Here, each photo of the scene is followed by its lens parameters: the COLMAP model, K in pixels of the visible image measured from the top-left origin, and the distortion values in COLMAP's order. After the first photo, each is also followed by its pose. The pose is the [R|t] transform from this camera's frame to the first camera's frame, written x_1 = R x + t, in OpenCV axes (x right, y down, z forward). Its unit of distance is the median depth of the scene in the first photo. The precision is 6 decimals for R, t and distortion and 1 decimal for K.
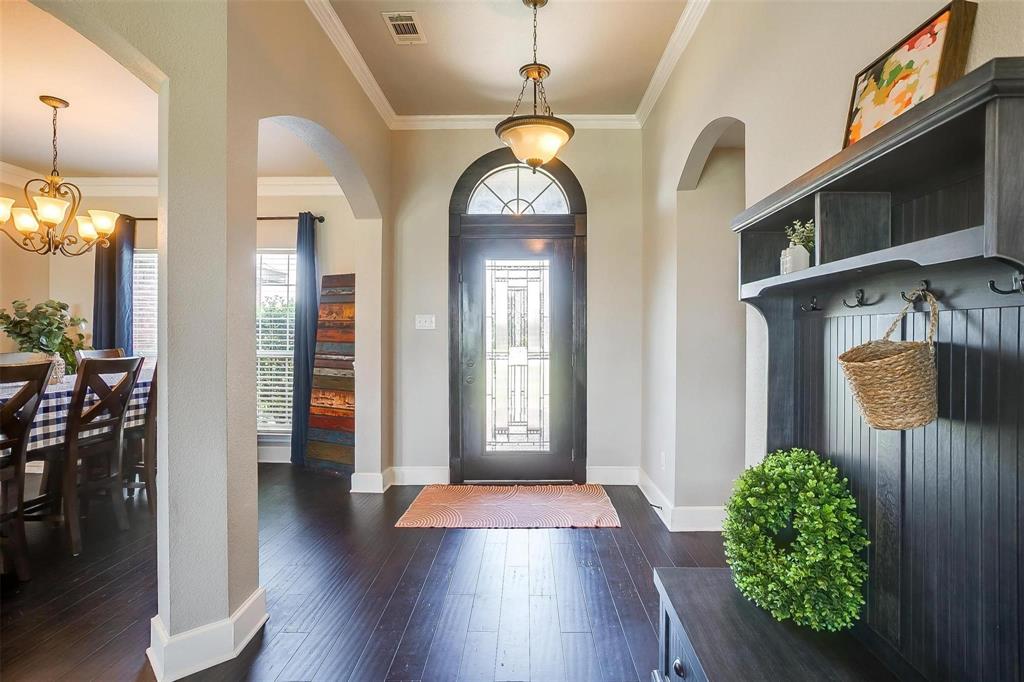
lens RADIAL K [[518.1, 0, 510.0], [0, 518.1, 336.5], [0, 0, 1]] dist [-0.062931, 0.030577]
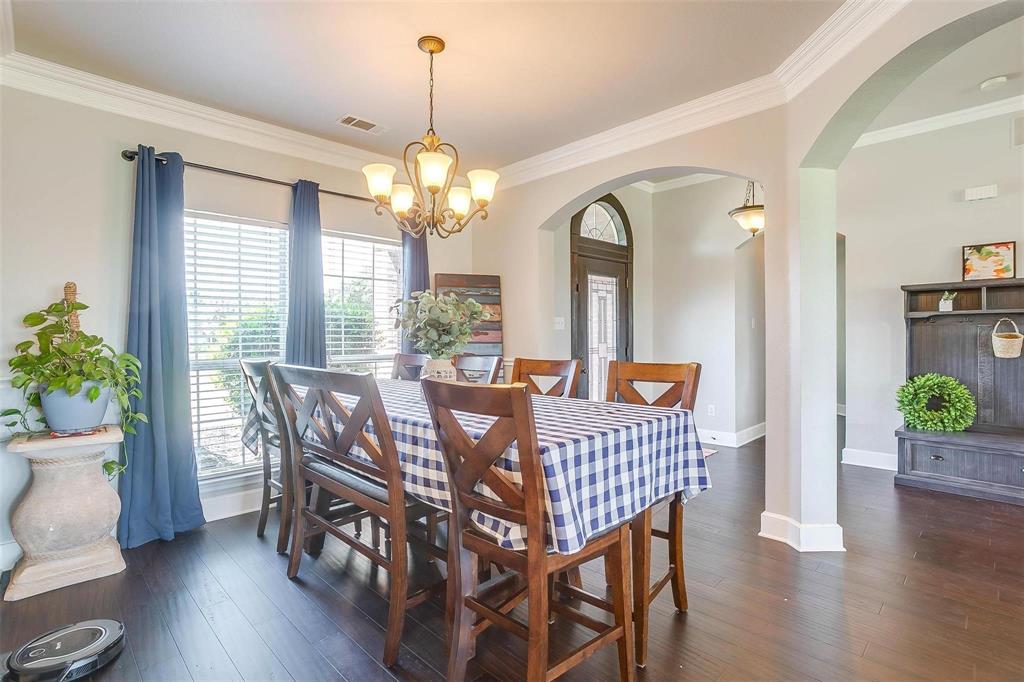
lens RADIAL K [[518.1, 0, 510.0], [0, 518.1, 336.5], [0, 0, 1]] dist [-0.062931, 0.030577]
pose [[0.700912, -0.008807, 0.713193, -1.079740], [0.009602, 0.999950, 0.002912, -0.002695], [-0.713183, 0.004807, 0.700962, 0.262536]]
